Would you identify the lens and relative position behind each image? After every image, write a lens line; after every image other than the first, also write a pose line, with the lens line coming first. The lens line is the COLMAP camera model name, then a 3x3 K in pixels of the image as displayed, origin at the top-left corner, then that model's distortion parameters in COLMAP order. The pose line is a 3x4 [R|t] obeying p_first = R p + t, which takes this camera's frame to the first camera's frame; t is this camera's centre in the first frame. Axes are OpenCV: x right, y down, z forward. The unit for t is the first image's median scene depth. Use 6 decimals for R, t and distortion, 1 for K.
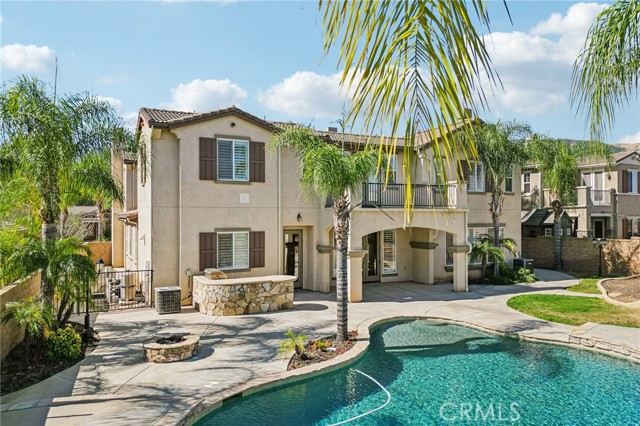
lens RADIAL K [[449.4, 0, 320.0], [0, 449.4, 213.0], [0, 0, 1]] dist [0.087165, -0.102142]
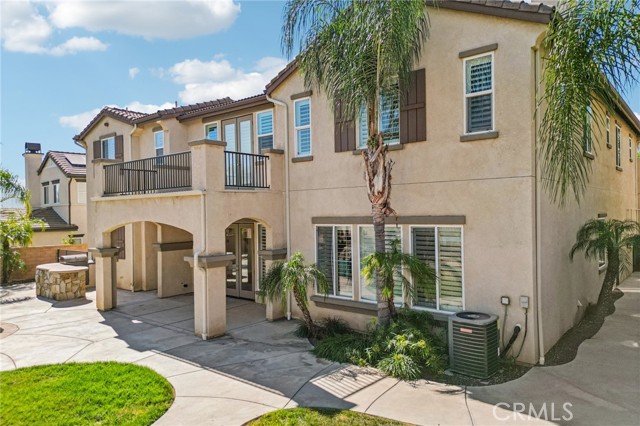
lens RADIAL K [[449.4, 0, 320.0], [0, 449.4, 213.0], [0, 0, 1]] dist [0.087165, -0.102142]
pose [[0.391353, -0.005777, -0.920223, 1.005970], [0.020533, 0.999786, 0.002456, 0.024158], [0.920012, -0.019856, 0.391388, 1.036969]]
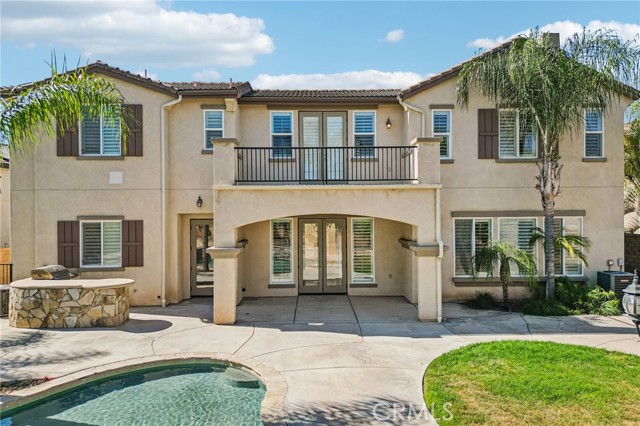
lens RADIAL K [[449.4, 0, 320.0], [0, 449.4, 213.0], [0, 0, 1]] dist [0.087165, -0.102142]
pose [[0.900420, -0.005833, -0.434982, 0.501475], [0.009418, 0.999937, 0.006087, 0.027473], [0.434919, -0.009577, 0.900418, 0.445980]]
